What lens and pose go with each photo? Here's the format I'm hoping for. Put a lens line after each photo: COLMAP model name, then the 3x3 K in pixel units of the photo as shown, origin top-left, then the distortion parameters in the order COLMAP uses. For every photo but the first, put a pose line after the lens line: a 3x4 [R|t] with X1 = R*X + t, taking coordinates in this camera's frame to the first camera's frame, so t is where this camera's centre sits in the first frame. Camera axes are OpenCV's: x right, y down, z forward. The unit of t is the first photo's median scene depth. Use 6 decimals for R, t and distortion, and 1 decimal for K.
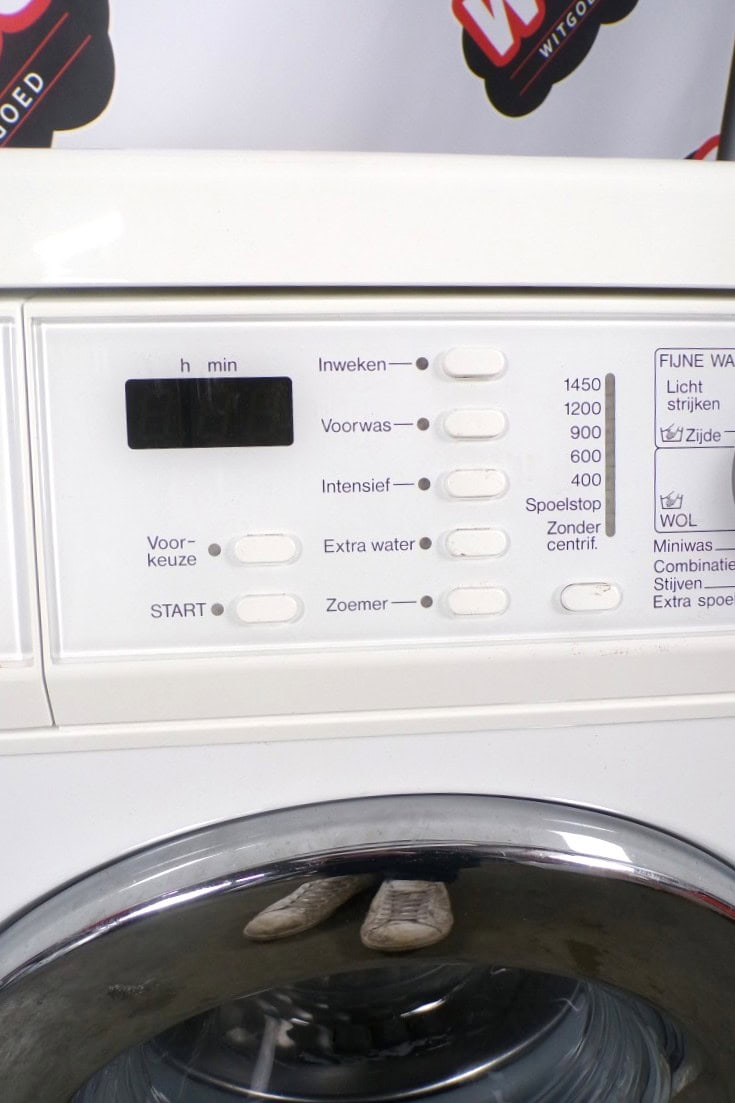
lens RADIAL K [[738.5, 0, 374.2], [0, 738.5, 544.6], [0, 0, 1]] dist [-0.015135, 0.003174]
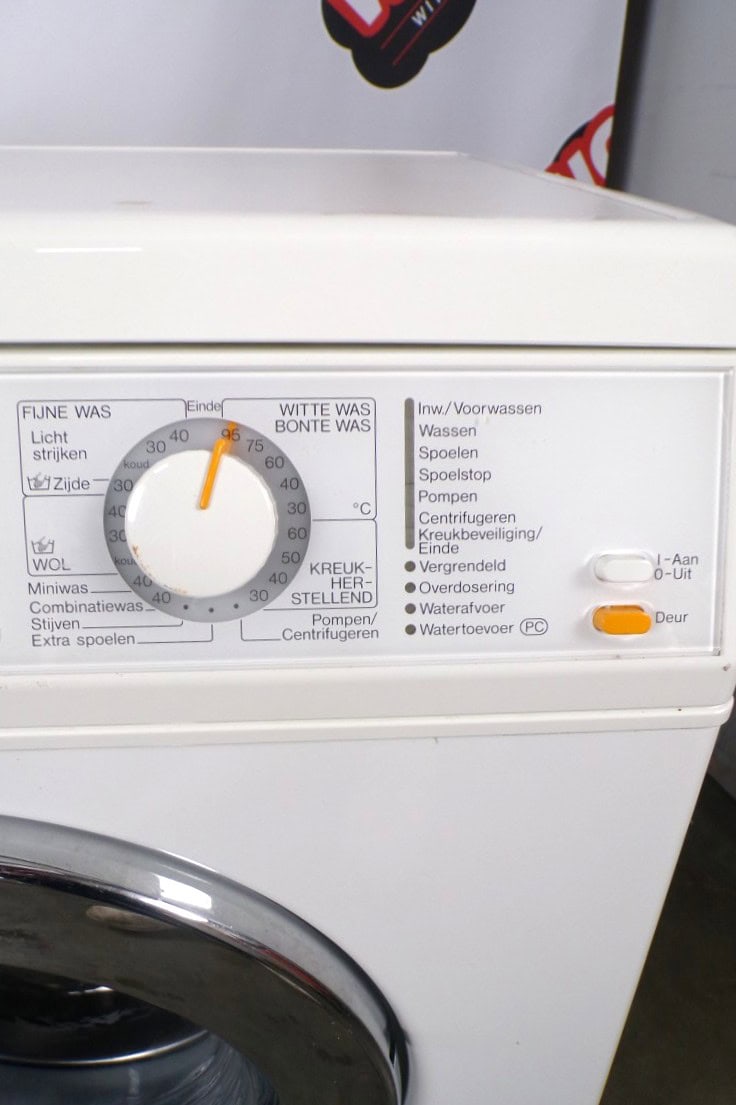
lens RADIAL K [[739.9, 0, 368.0], [0, 739.9, 548.1], [0, 0, 1]] dist [-0.015135, 0.003174]
pose [[0.999245, 0.014088, -0.036221, 0.904940], [-0.012091, 0.998425, 0.054793, -0.119761], [0.036936, -0.054314, 0.997841, -0.032898]]
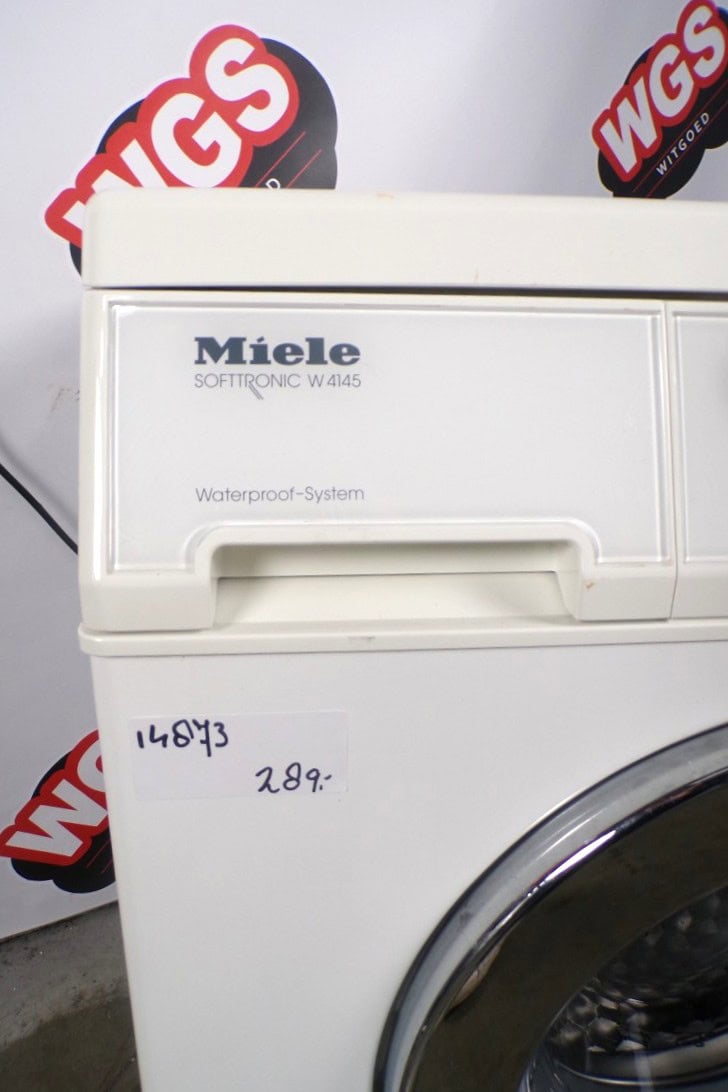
lens RADIAL K [[731.2, 0, 373.0], [0, 731.2, 543.8], [0, 0, 1]] dist [-0.015135, 0.003174]
pose [[0.999983, 0.005717, -0.001445, -0.931377], [-0.005855, 0.991707, -0.128384, 0.276248], [0.000699, 0.128390, 0.991723, -0.277730]]
